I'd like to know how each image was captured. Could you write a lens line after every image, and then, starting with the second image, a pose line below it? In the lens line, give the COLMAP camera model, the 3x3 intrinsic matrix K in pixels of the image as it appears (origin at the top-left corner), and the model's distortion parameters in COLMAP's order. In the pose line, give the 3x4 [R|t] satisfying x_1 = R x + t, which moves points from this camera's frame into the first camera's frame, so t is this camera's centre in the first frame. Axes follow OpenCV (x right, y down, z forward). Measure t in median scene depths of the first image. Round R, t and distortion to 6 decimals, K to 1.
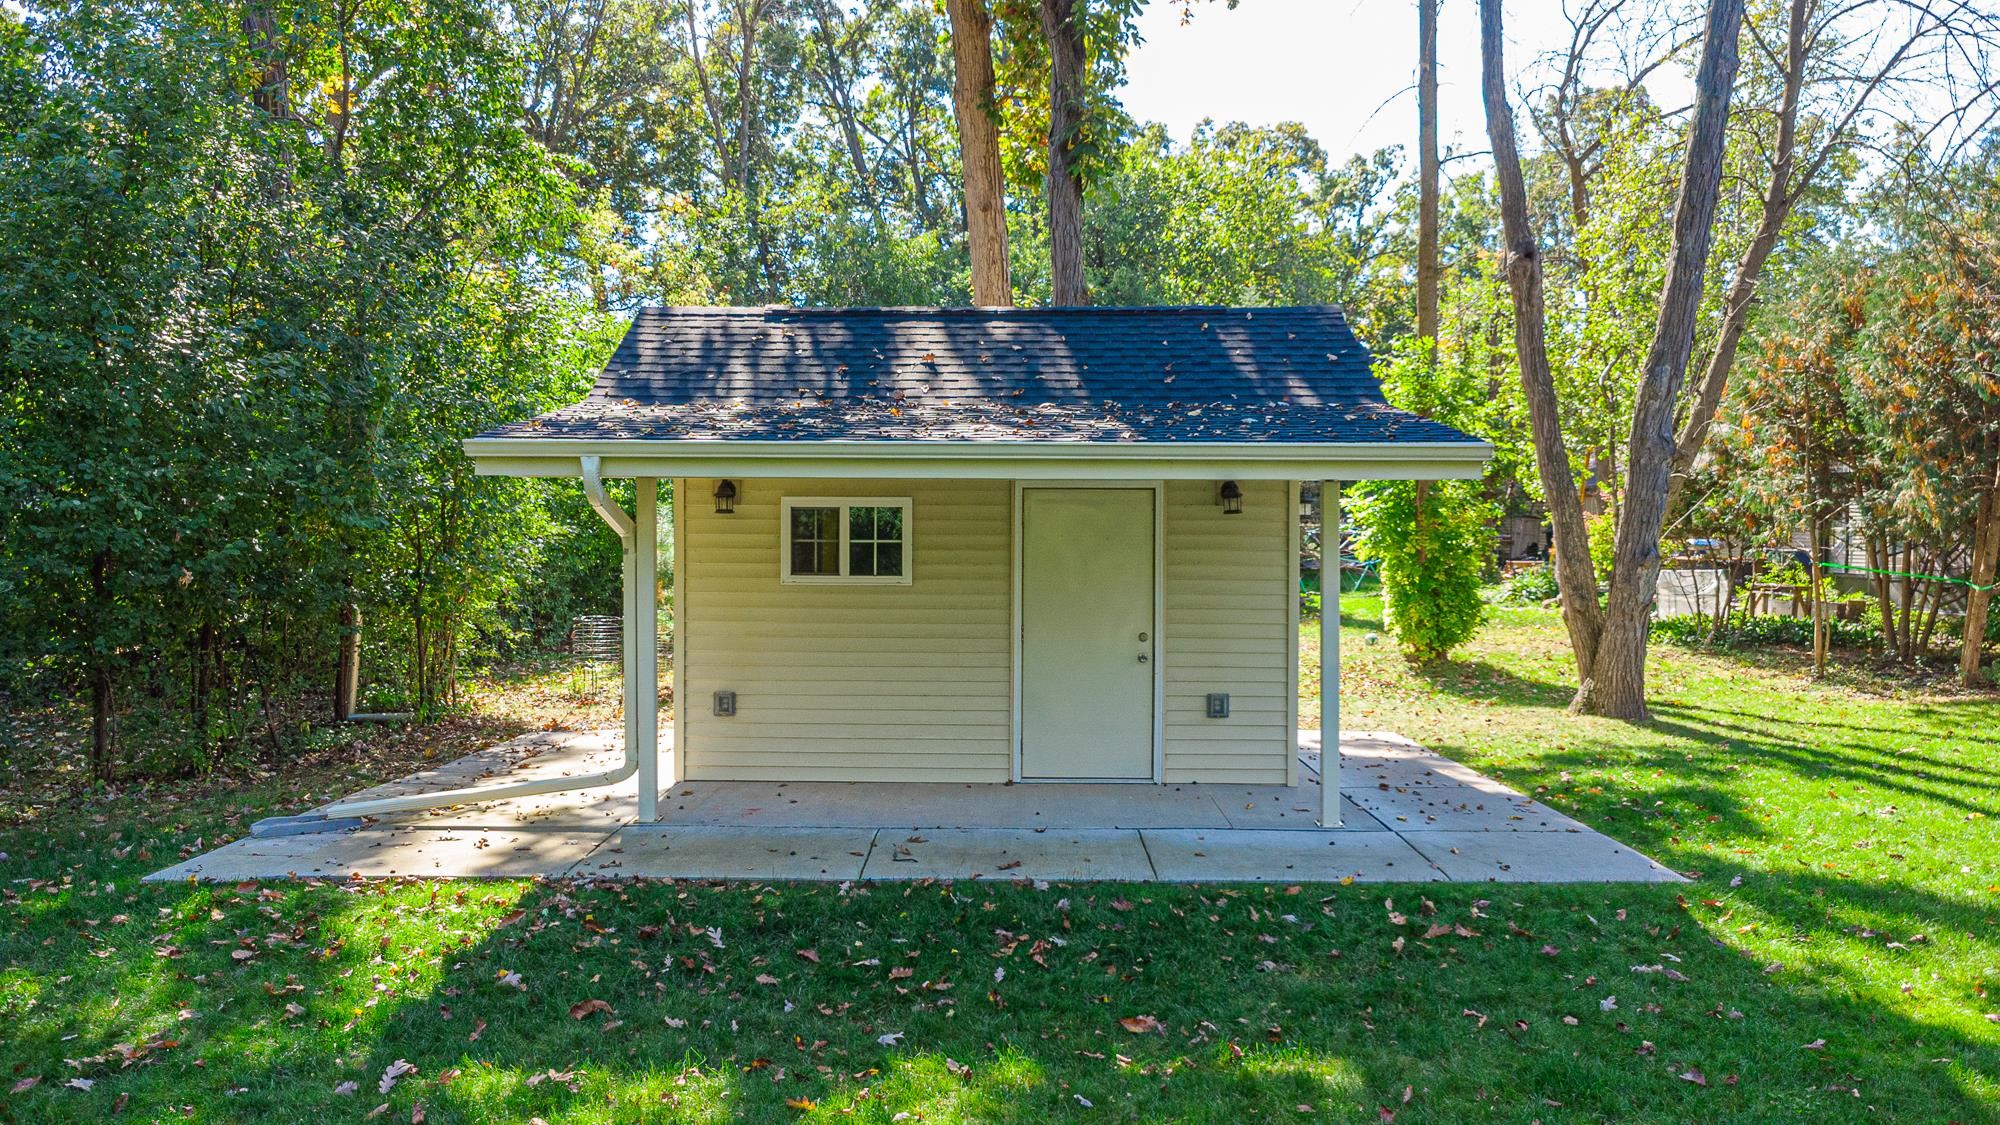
lens RADIAL K [[1441.6, 0, 1000.0], [0, 1441.6, 562.5], [0, 0, 1]] dist [0.019699, -0.034282]
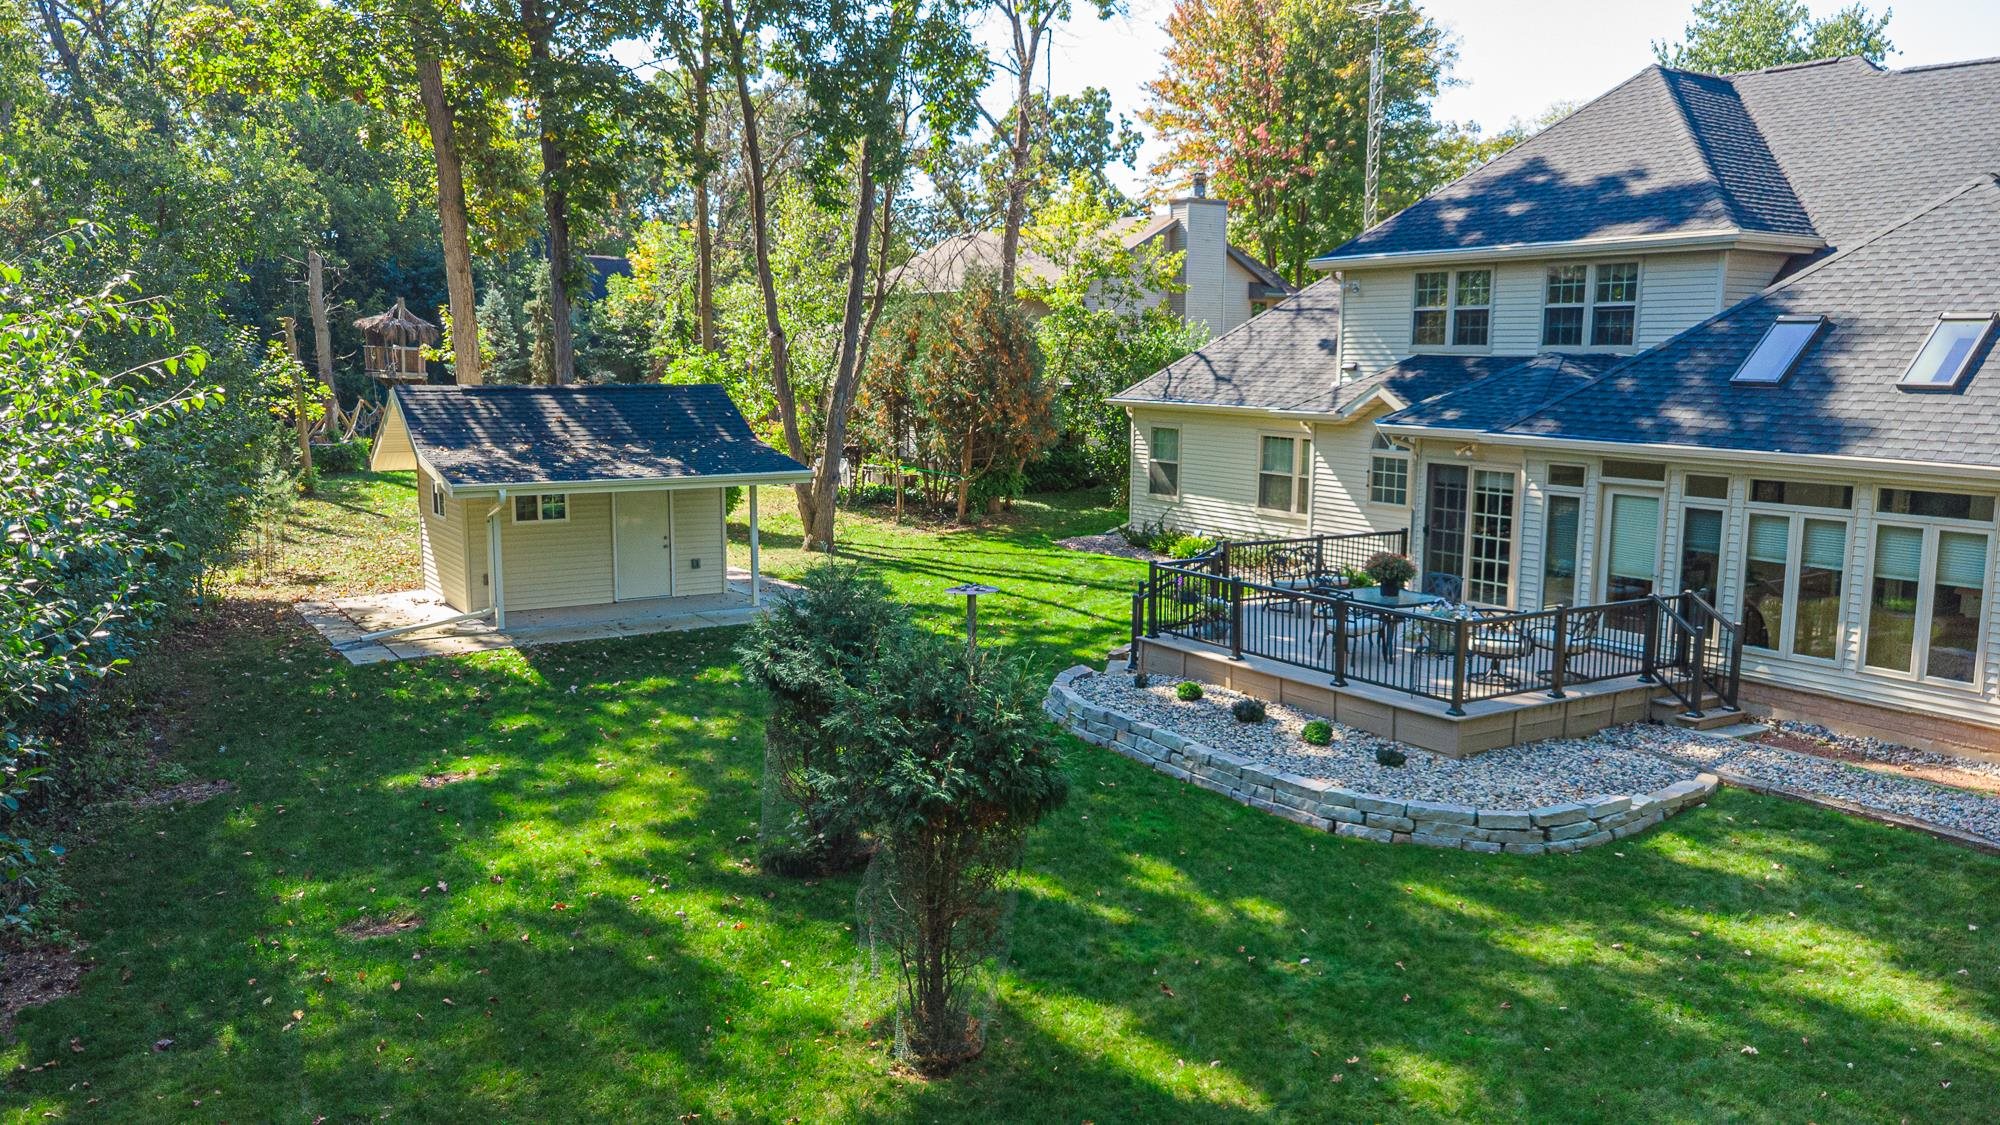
lens RADIAL K [[1441.6, 0, 1000.0], [0, 1441.6, 562.5], [0, 0, 1]] dist [0.019699, -0.034282]
pose [[0.824368, -0.077535, 0.560719, -0.542152], [0.005640, 0.991650, 0.128831, -0.146446], [-0.566027, -0.103042, 0.817922, -0.881800]]
